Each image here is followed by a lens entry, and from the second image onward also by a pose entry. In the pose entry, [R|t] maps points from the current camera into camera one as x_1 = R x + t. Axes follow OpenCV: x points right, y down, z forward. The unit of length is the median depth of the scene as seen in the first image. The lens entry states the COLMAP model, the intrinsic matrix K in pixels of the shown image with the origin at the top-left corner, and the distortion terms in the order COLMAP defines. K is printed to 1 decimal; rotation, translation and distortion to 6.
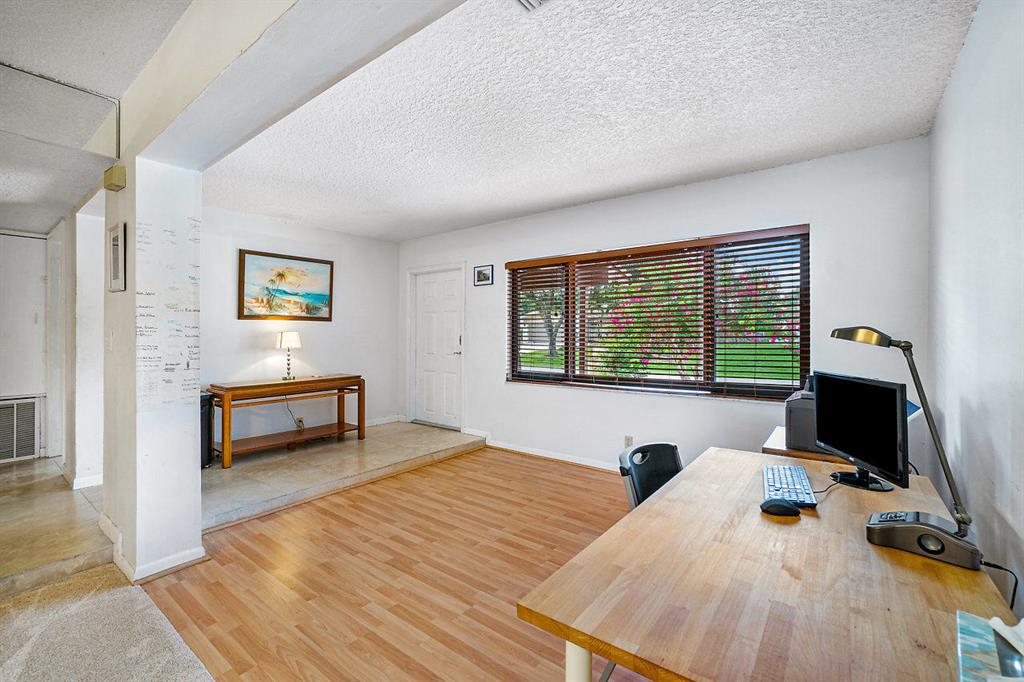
lens RADIAL K [[450.8, 0, 507.4], [0, 450.8, 331.6], [0, 0, 1]] dist [-0.019403, 0.007415]
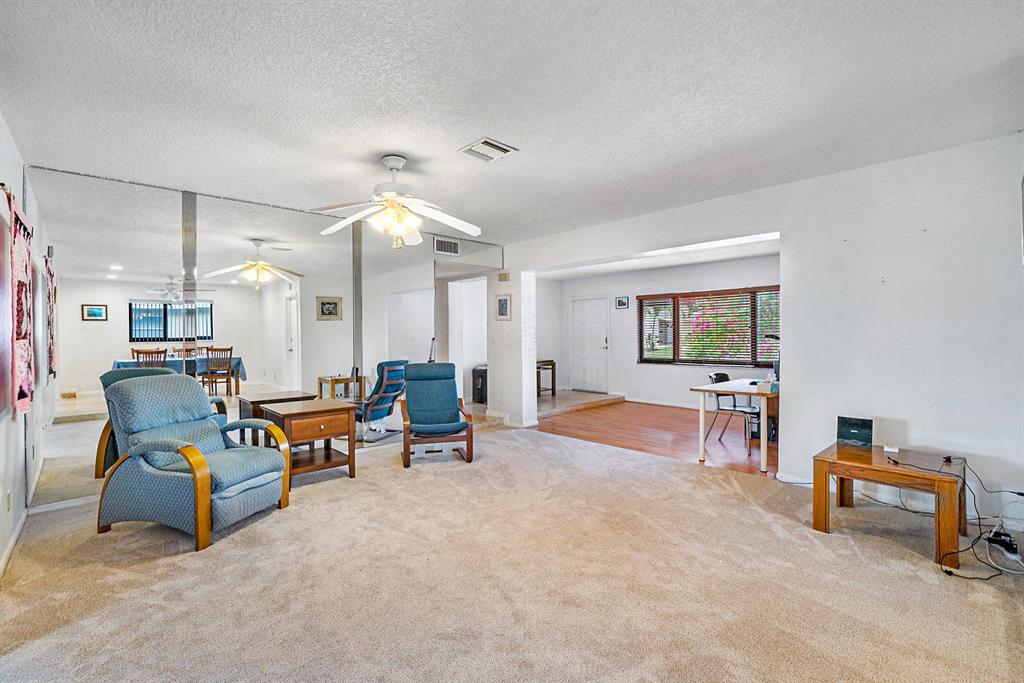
lens RADIAL K [[450.8, 0, 517.1], [0, 450.8, 339.6], [0, 0, 1]] dist [-0.019403, 0.007415]
pose [[0.990884, -0.004035, -0.134658, -0.224265], [0.005530, 0.999927, 0.010731, -0.003919], [0.134605, -0.011378, 0.990834, -0.782768]]
